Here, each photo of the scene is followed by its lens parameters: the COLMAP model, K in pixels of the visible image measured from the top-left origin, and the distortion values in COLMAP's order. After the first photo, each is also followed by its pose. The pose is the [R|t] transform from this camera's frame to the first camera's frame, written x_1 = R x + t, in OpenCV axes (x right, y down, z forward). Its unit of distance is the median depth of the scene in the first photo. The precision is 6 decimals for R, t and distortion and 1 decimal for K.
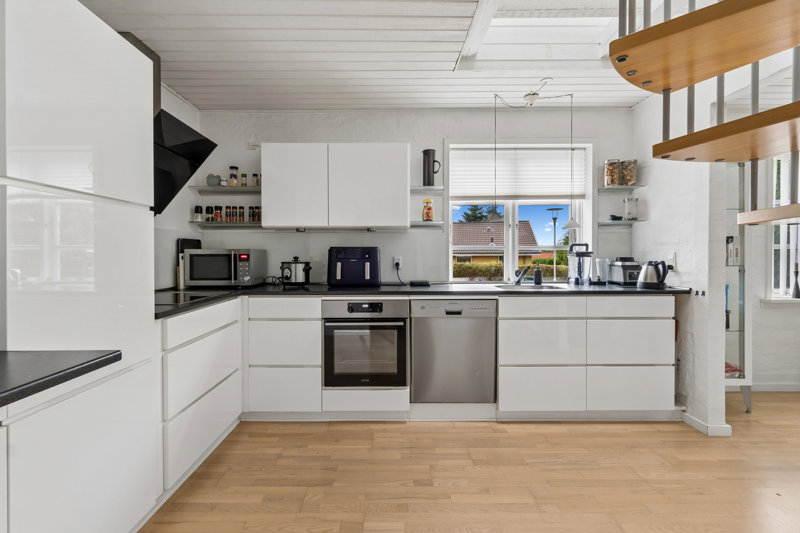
lens RADIAL K [[362.8, 0, 390.0], [0, 362.8, 257.9], [0, 0, 1]] dist [0.002206, 0.000634]
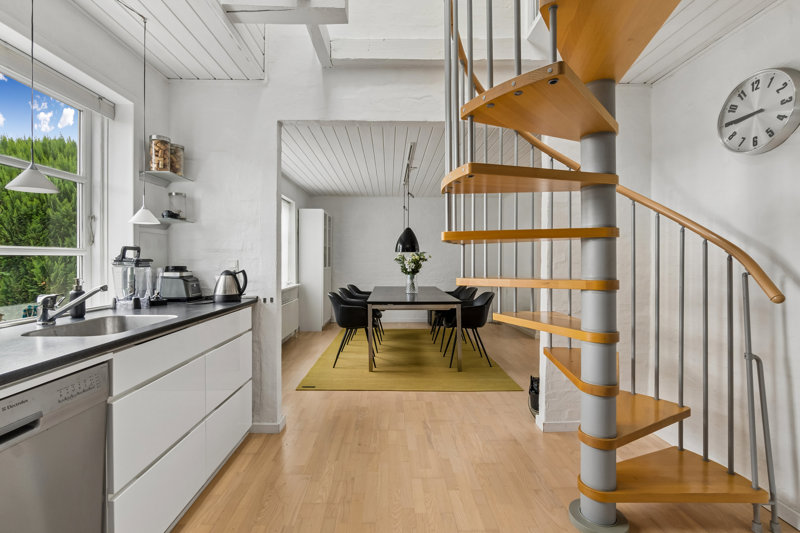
lens RADIAL K [[369.3, 0, 397.3], [0, 369.3, 263.2], [0, 0, 1]] dist [-0.018651, -0.000522]
pose [[-0.009712, -0.010786, 0.999895, -0.184637], [0.010286, 0.999888, 0.010886, -0.014604], [-0.999900, 0.010390, -0.009600, 0.627944]]
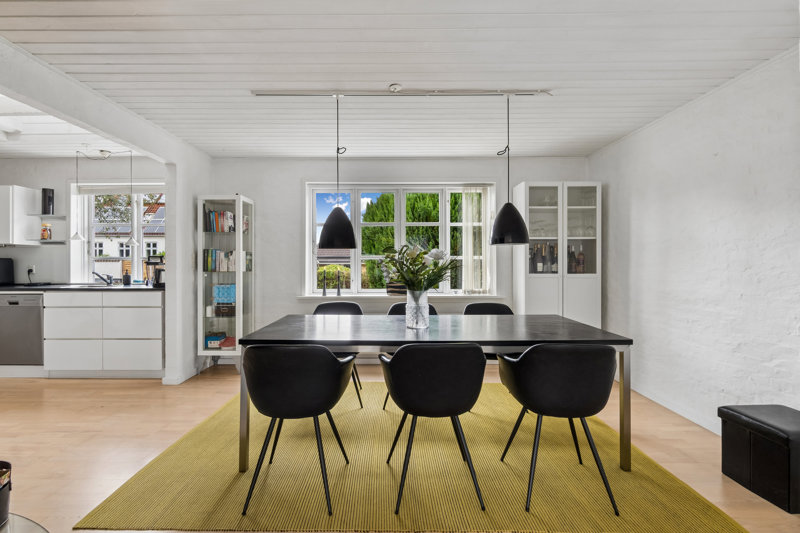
lens RADIAL K [[369.3, 0, 397.3], [0, 369.3, 263.2], [0, 0, 1]] dist [-0.018651, -0.000522]
pose [[0.999894, -0.001284, 0.014469, 1.707468], [0.001363, 0.999984, -0.005474, -0.000730], [-0.014462, 0.005493, 0.999880, -0.487545]]
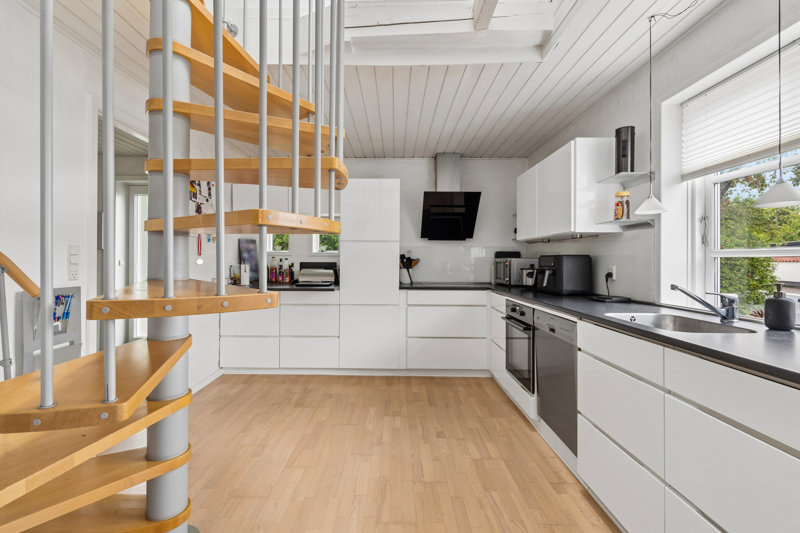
lens RADIAL K [[362.8, 0, 390.0], [0, 362.8, 257.9], [0, 0, 1]] dist [0.002206, 0.000634]
pose [[-0.018295, -0.005366, -0.999818, 1.060483], [-0.013300, 0.999898, -0.005123, -0.012416], [0.999744, 0.013204, -0.018365, 0.620683]]
